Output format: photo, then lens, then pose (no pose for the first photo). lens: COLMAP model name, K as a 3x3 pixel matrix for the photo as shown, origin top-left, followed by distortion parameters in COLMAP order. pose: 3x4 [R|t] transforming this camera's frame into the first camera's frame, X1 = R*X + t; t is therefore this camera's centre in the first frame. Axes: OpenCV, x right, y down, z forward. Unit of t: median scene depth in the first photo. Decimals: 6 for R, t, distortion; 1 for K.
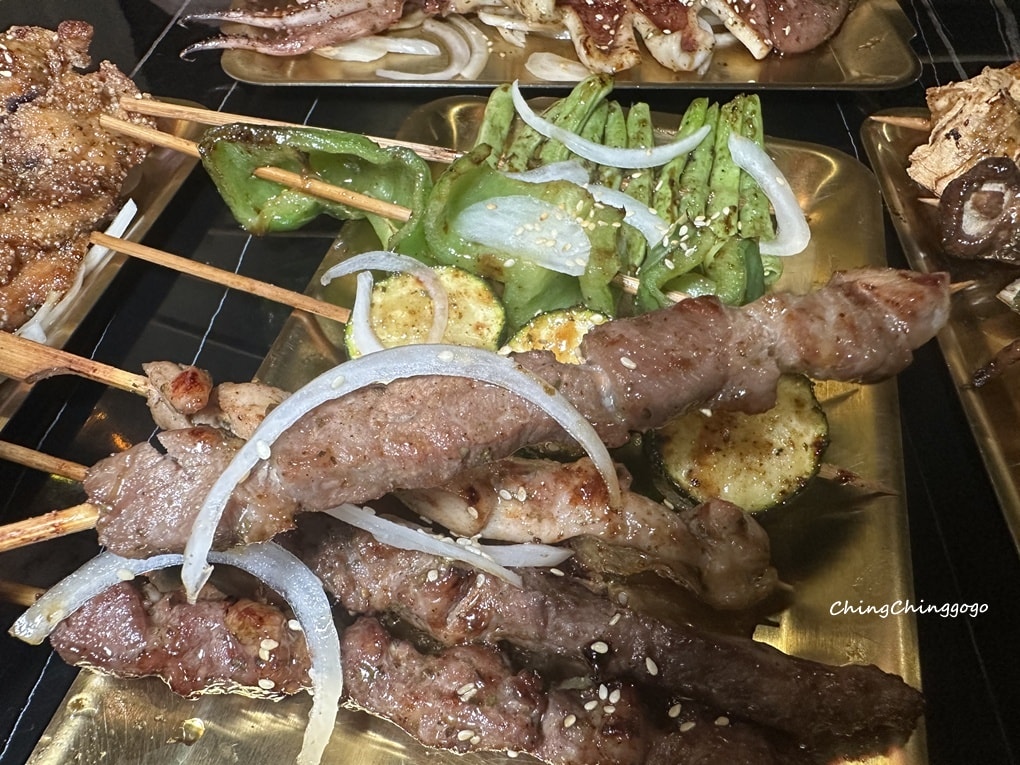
lens RADIAL K [[772.3, 0, 471.1], [0, 772.3, 383.9], [0, 0, 1]] dist [0.004184, 0.005629]
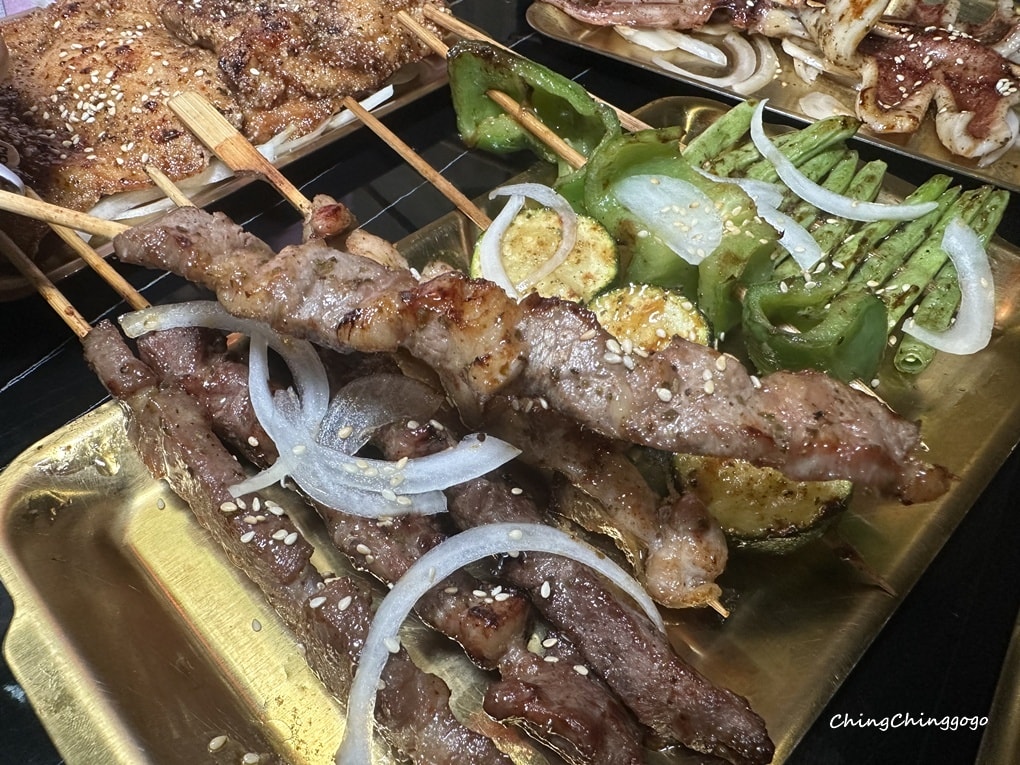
lens RADIAL K [[772.3, 0, 471.1], [0, 772.3, 383.9], [0, 0, 1]] dist [0.004184, 0.005629]
pose [[0.857113, 0.423133, -0.293794, 0.199324], [-0.430019, 0.901738, 0.044182, 0.065109], [0.283620, 0.088468, 0.954847, -0.033413]]
